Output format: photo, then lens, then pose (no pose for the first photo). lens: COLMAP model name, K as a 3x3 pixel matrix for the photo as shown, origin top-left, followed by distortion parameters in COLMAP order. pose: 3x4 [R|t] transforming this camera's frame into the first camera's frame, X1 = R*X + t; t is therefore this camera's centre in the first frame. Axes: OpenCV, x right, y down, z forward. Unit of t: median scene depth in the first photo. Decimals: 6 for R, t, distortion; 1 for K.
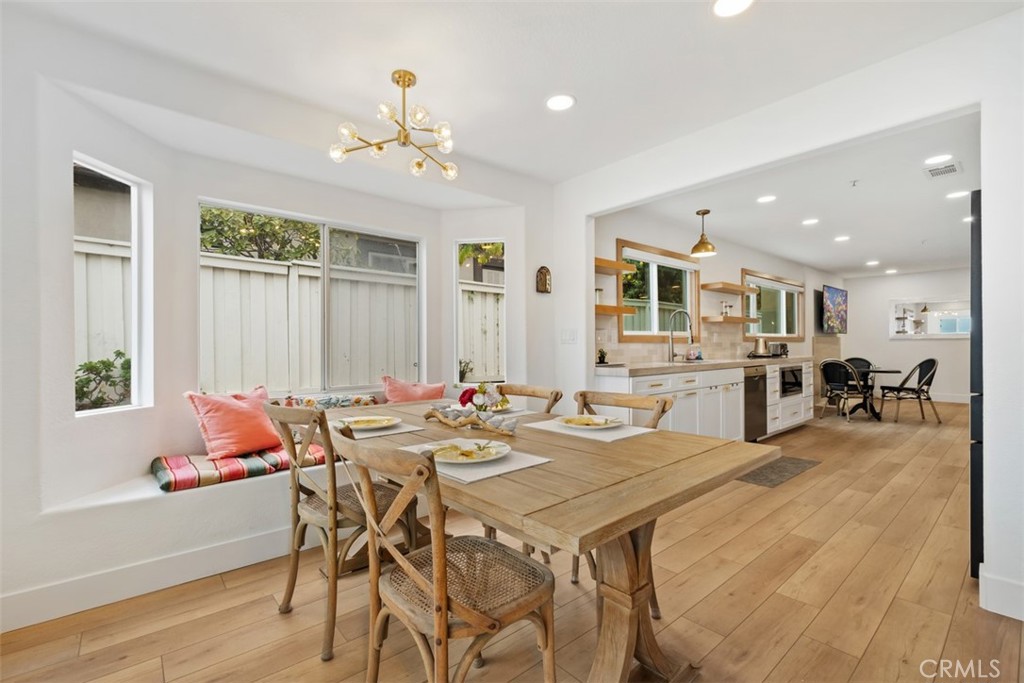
lens RADIAL K [[457.7, 0, 506.5], [0, 457.7, 343.9], [0, 0, 1]] dist [-0.001534, -0.000330]
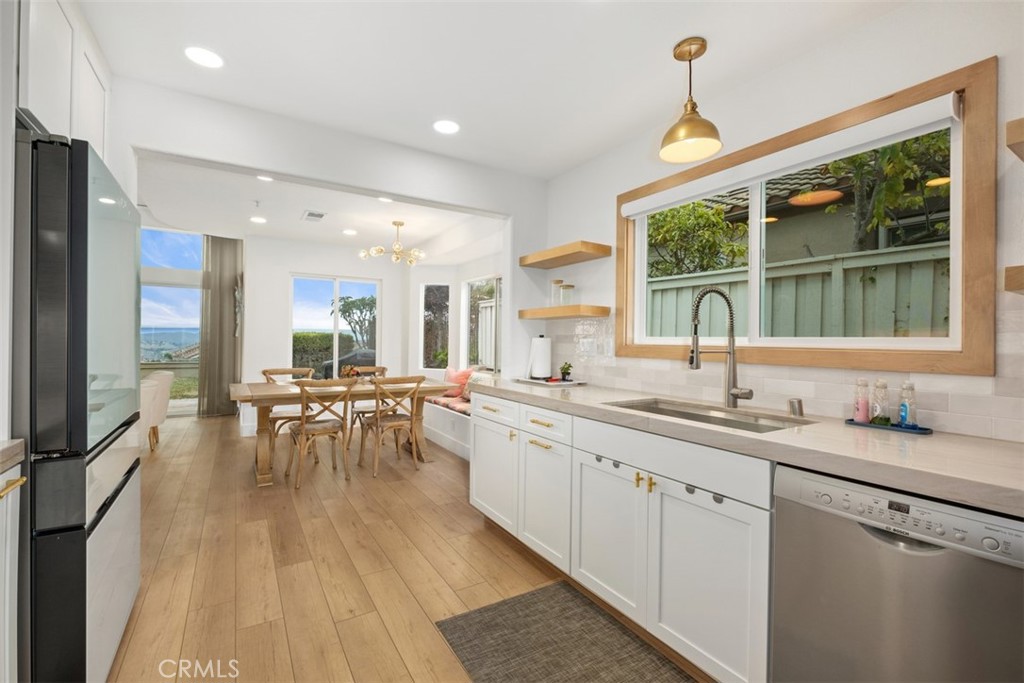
lens RADIAL K [[447.9, 0, 506.9], [0, 447.9, 337.8], [0, 0, 1]] dist [-0.004176, -0.000310]
pose [[-0.169727, 0.002072, -0.985489, 0.797774], [-0.006226, 0.999976, 0.003174, -0.026990], [0.985472, 0.006674, -0.169710, 0.848758]]
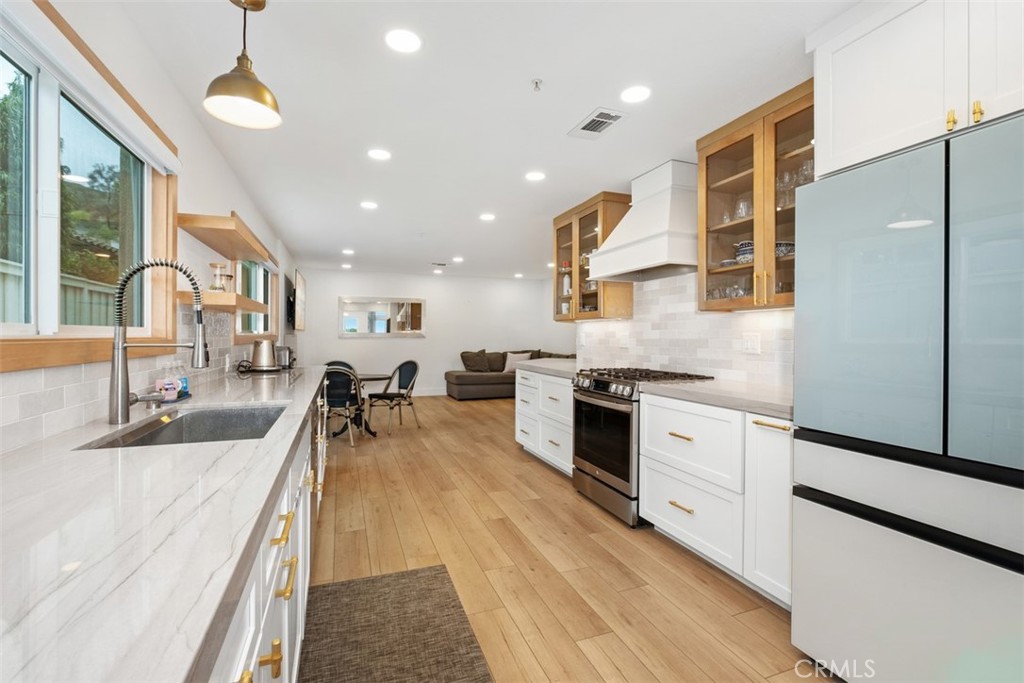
lens RADIAL K [[447.9, 0, 506.9], [0, 447.9, 337.8], [0, 0, 1]] dist [-0.004176, -0.000310]
pose [[0.354329, 0.006671, 0.935097, 0.168611], [-0.012118, 0.999923, -0.002542, -0.021601], [-0.935042, -0.010431, 0.354383, 0.639627]]
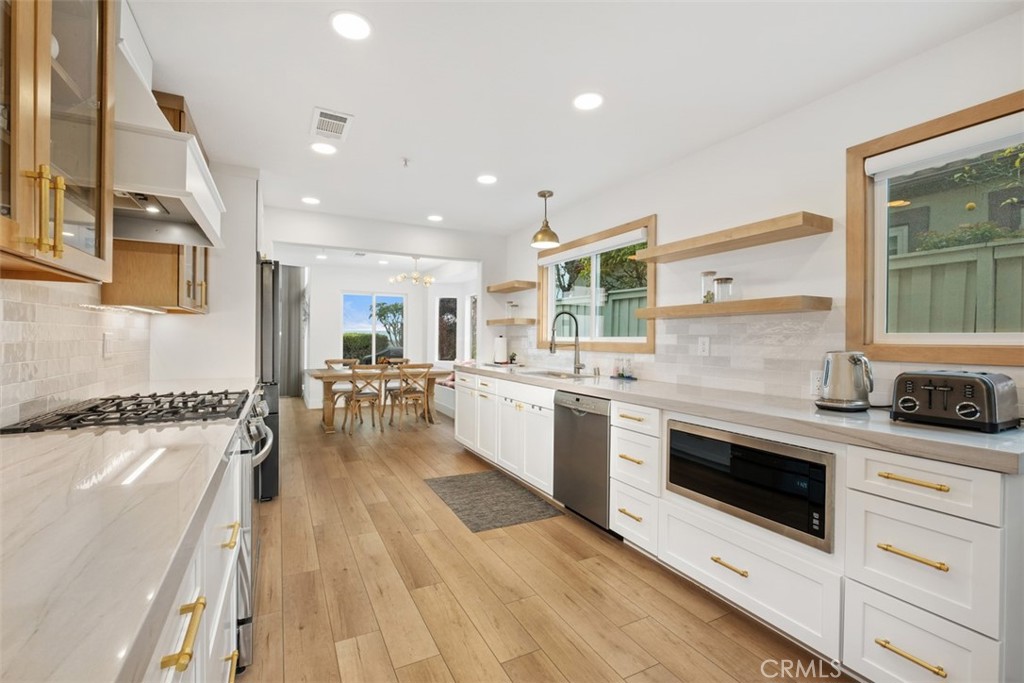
lens RADIAL K [[447.9, 0, 506.9], [0, 447.9, 337.8], [0, 0, 1]] dist [-0.004176, -0.000310]
pose [[-0.242459, 0.004598, -0.970151, 1.153199], [-0.001910, 0.999985, 0.005217, -0.029831], [0.970160, 0.003118, -0.242447, 1.056031]]
